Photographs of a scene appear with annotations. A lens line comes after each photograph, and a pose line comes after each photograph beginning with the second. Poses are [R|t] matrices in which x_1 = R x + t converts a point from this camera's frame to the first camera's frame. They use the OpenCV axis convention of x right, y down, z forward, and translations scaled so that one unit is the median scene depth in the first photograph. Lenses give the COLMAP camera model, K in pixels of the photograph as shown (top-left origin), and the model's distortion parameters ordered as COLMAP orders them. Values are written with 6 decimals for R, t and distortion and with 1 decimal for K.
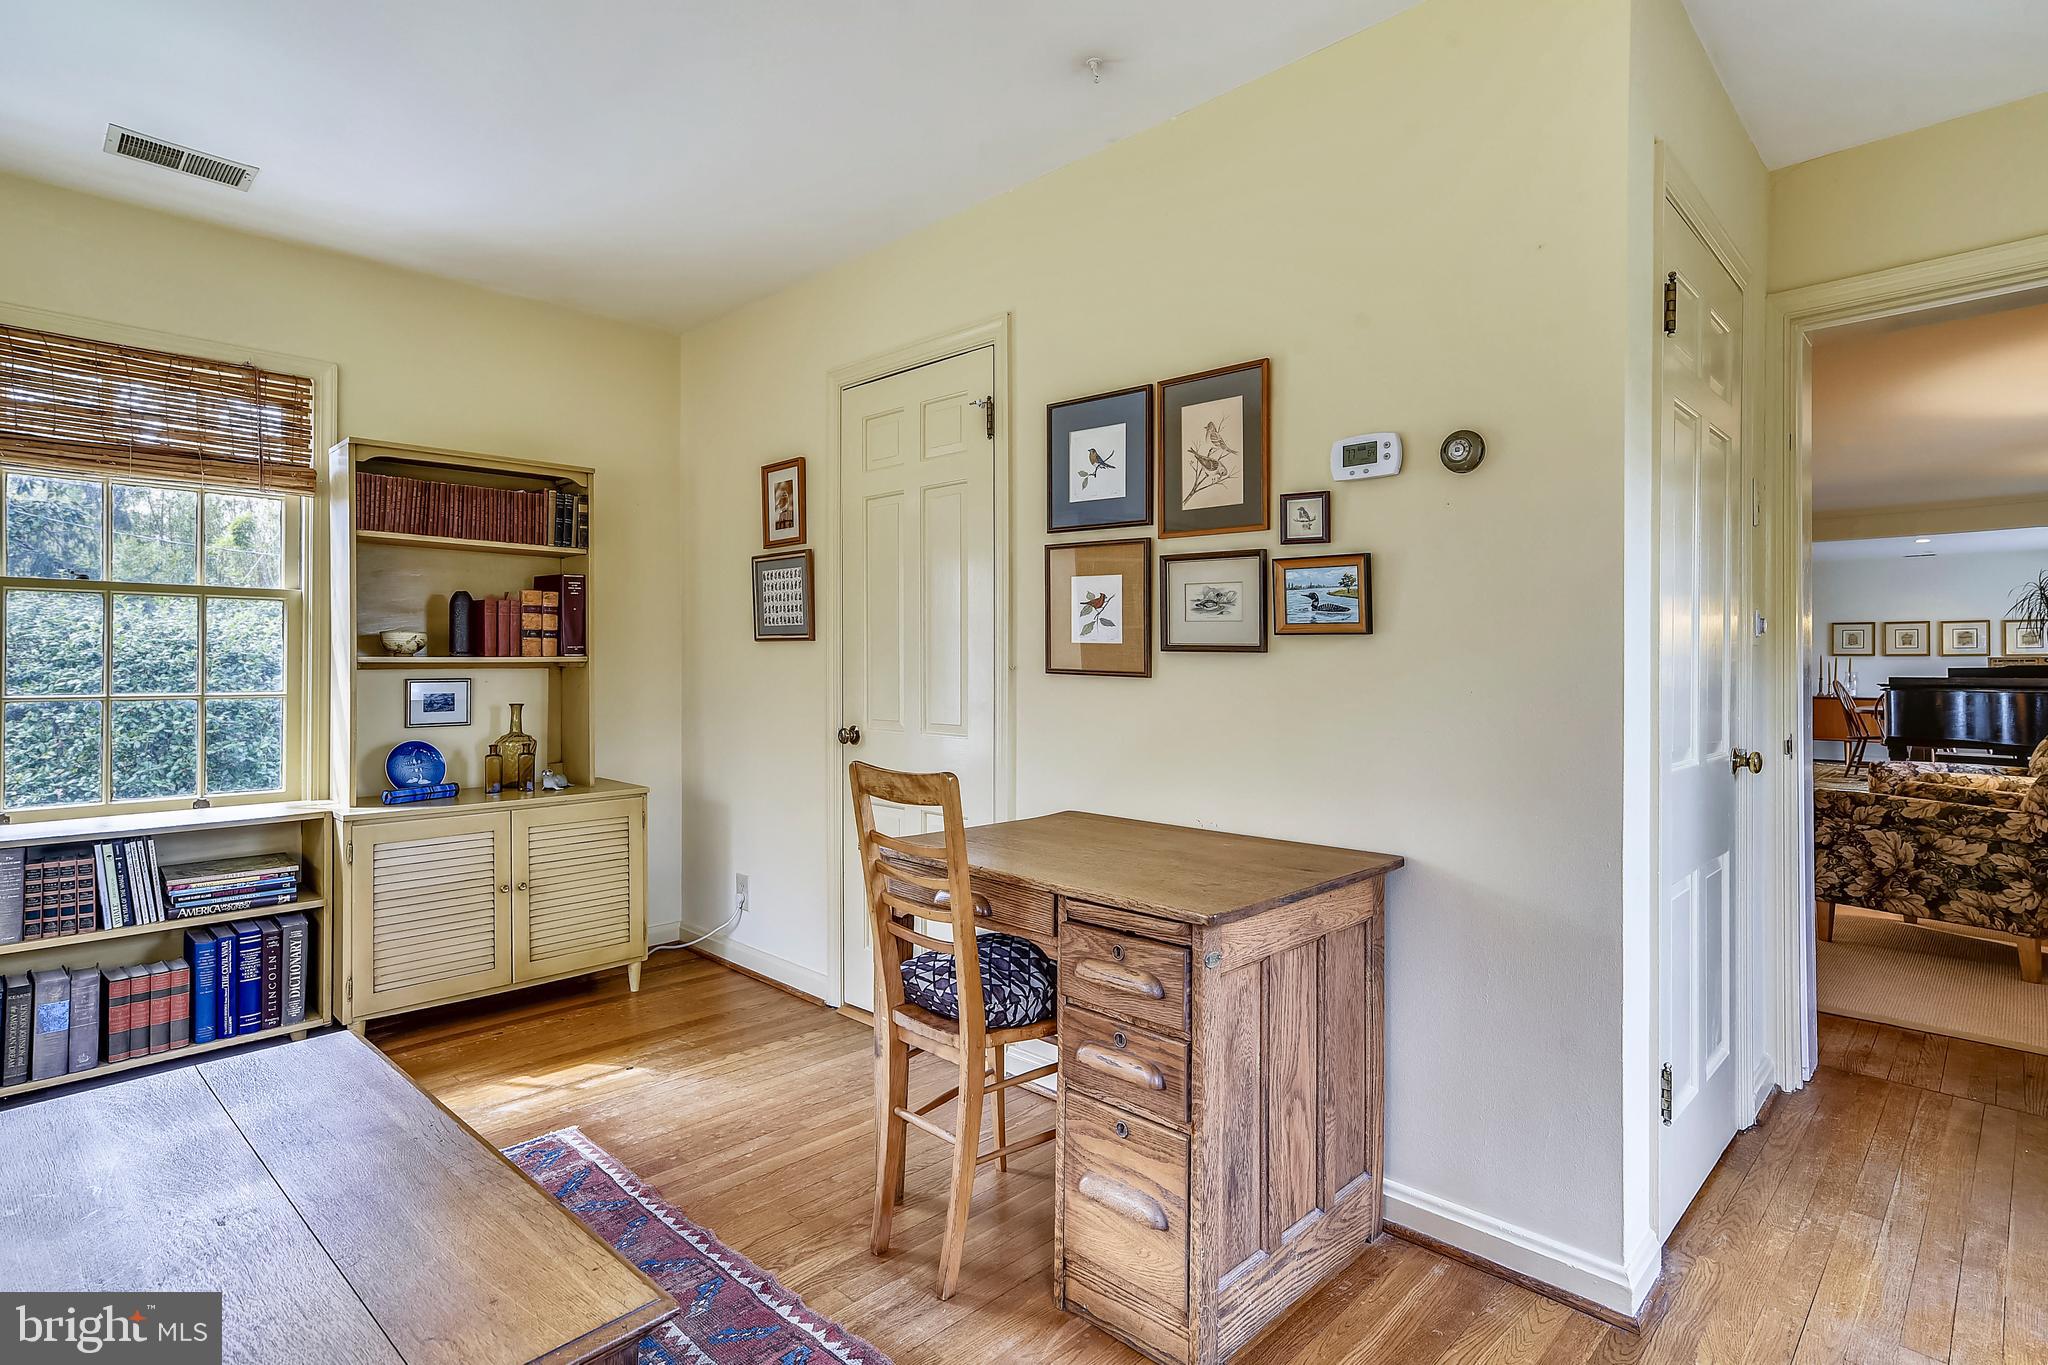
lens RADIAL K [[1023.4, 0, 1016.9], [0, 1023.4, 661.7], [0, 0, 1]] dist [0.028253, 0.000677]
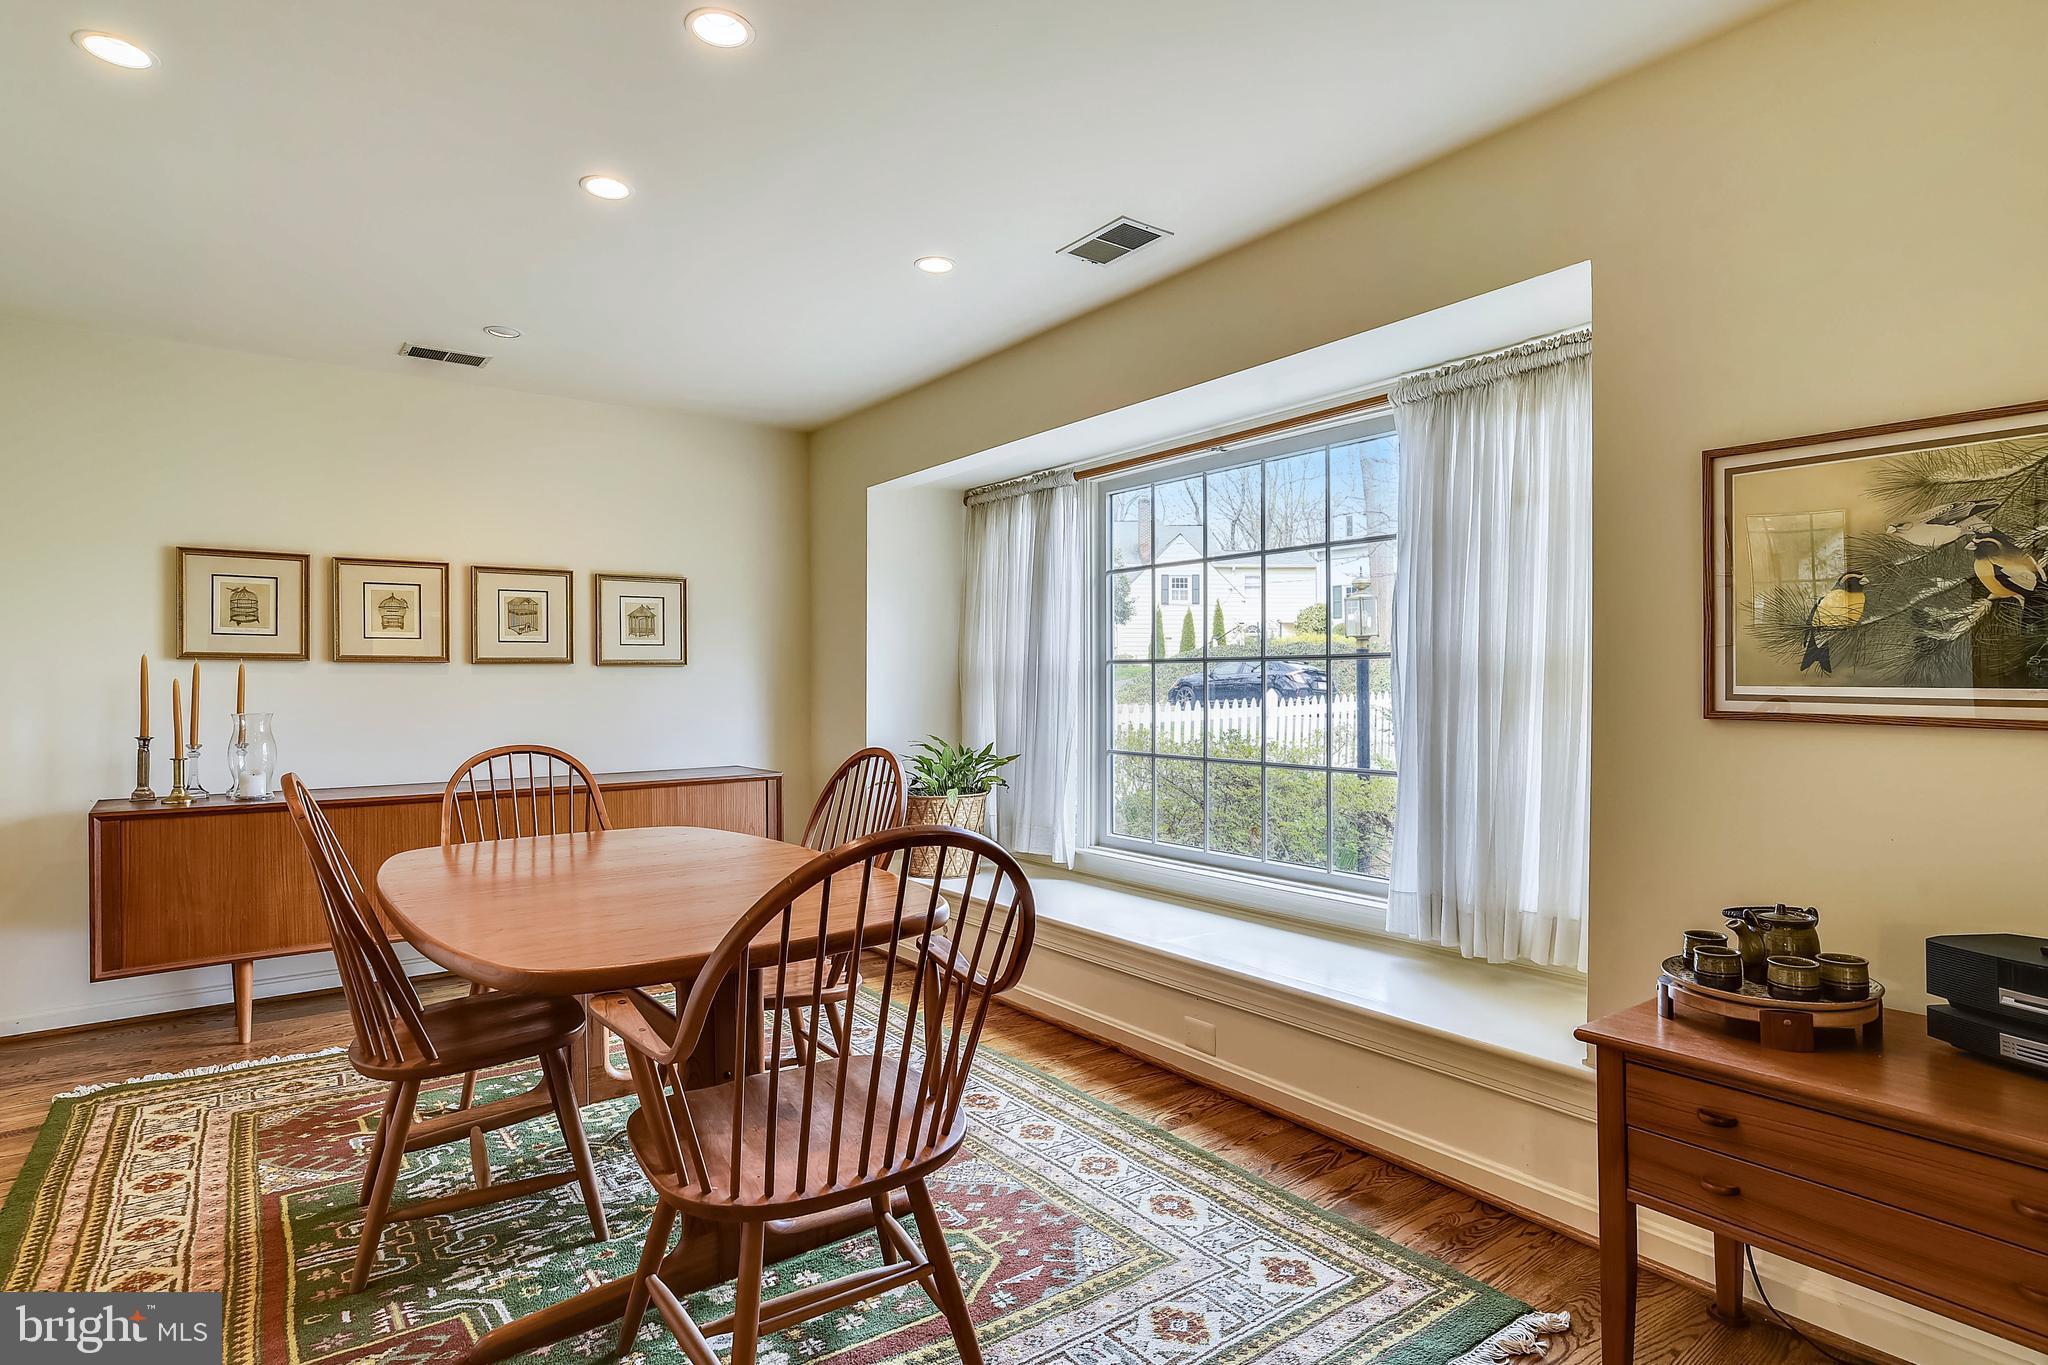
lens RADIAL K [[1042.6, 0, 1016.9], [0, 1042.6, 678.4], [0, 0, 1]] dist [-0.048716, 0.024216]
pose [[0.152190, 0.001658, 0.988350, 1.048074], [0.002468, 0.999995, -0.002058, 0.001790], [-0.988348, 0.002752, 0.152185, 1.416782]]
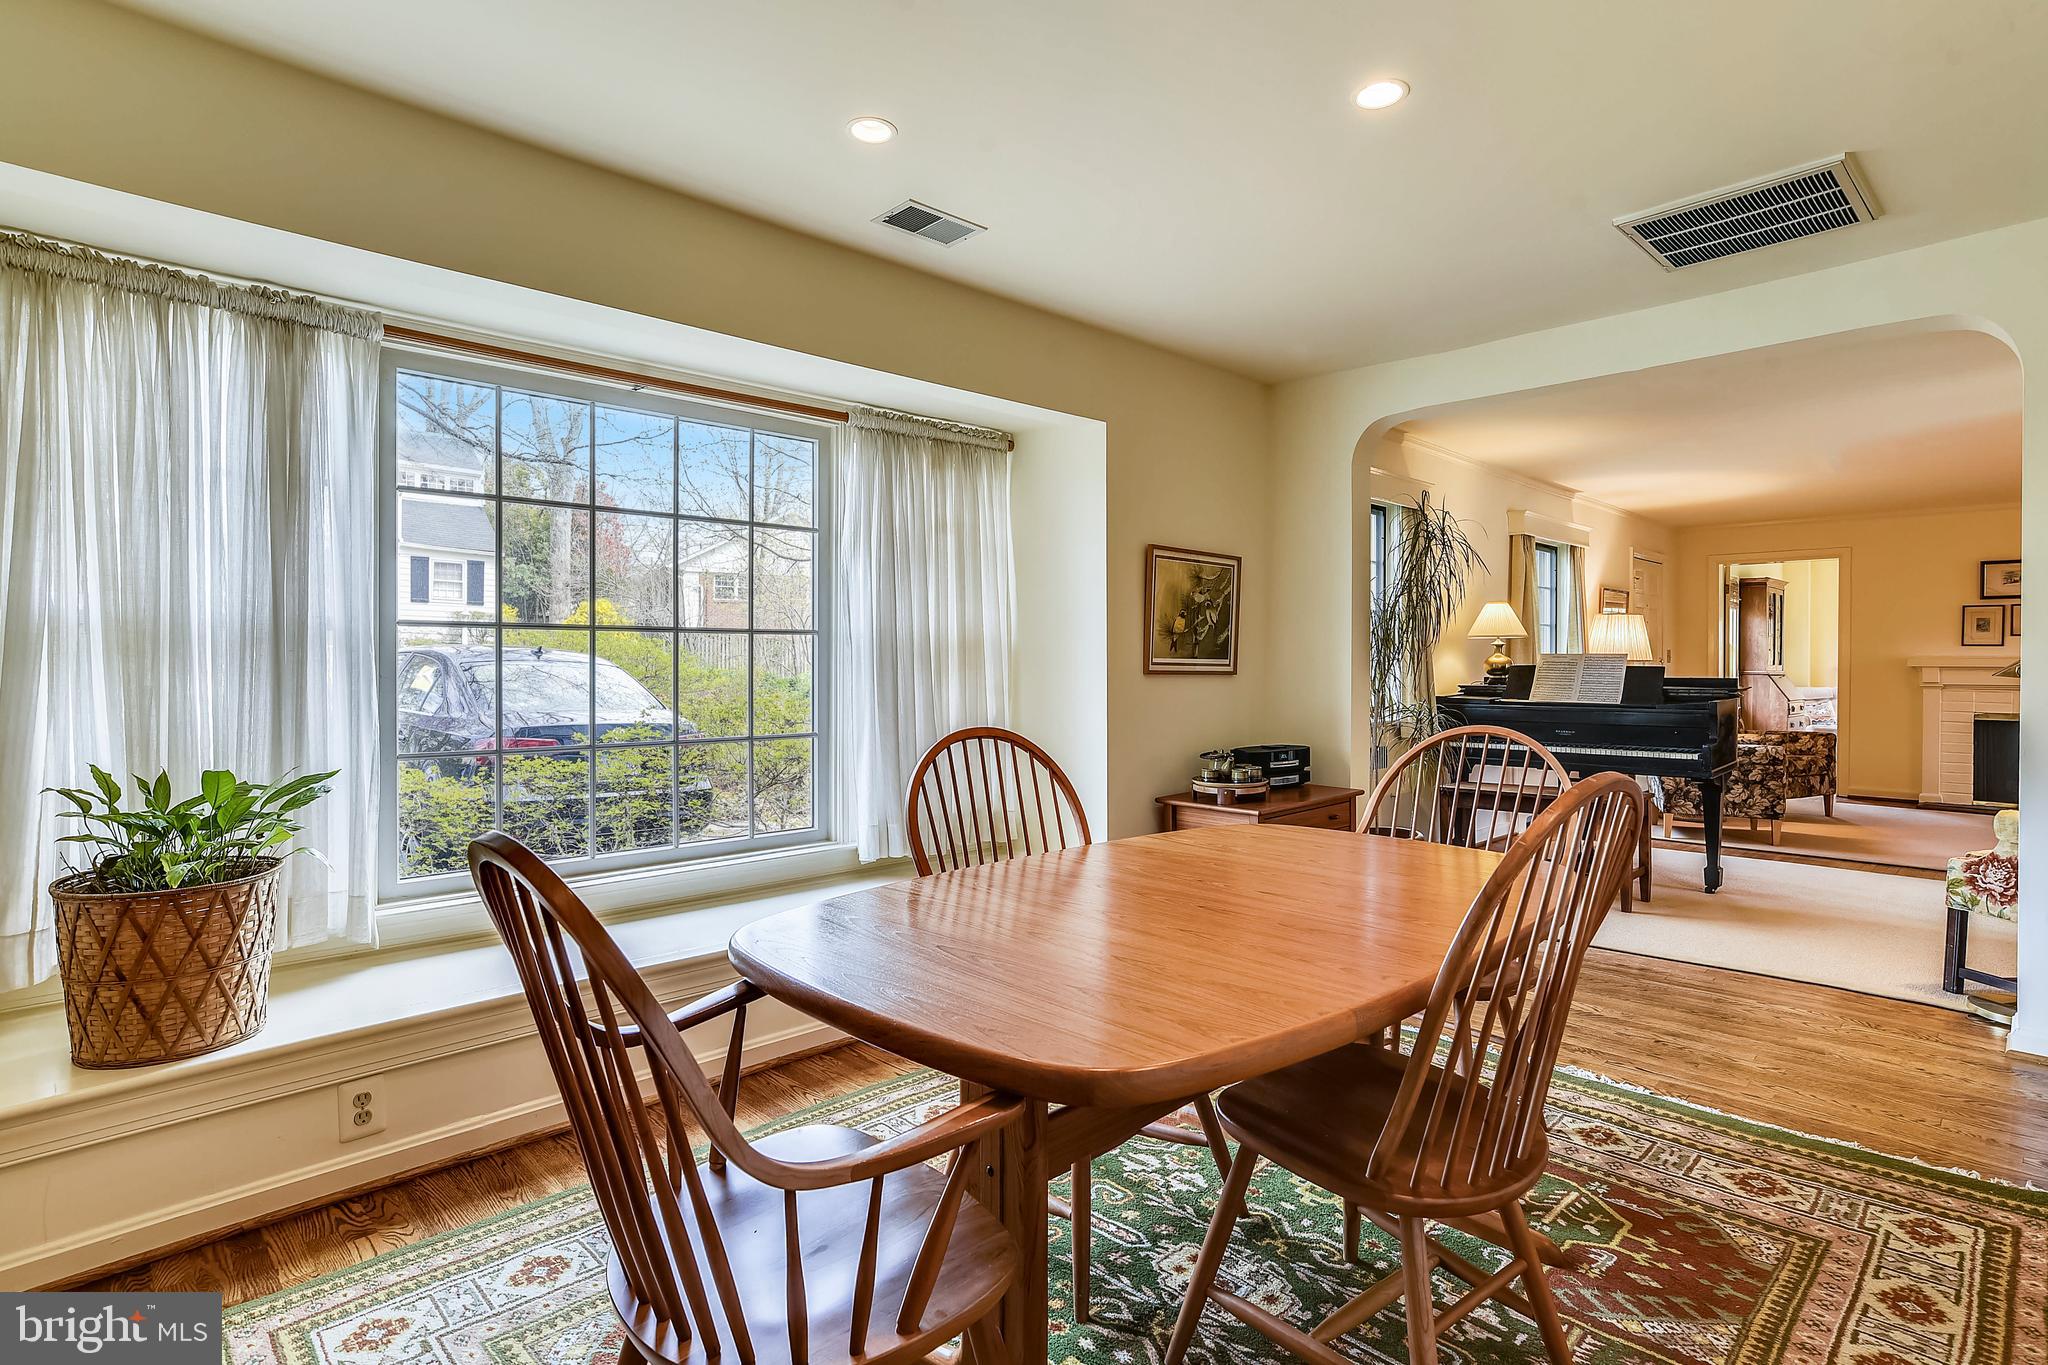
lens RADIAL K [[1042.6, 0, 1016.9], [0, 1042.6, 678.4], [0, 0, 1]] dist [-0.048716, 0.024216]
pose [[-0.999609, -0.003418, 0.027753, 1.436496], [-0.002986, 0.999874, 0.015599, 0.006340], [-0.027803, 0.015510, -0.999493, 1.891258]]
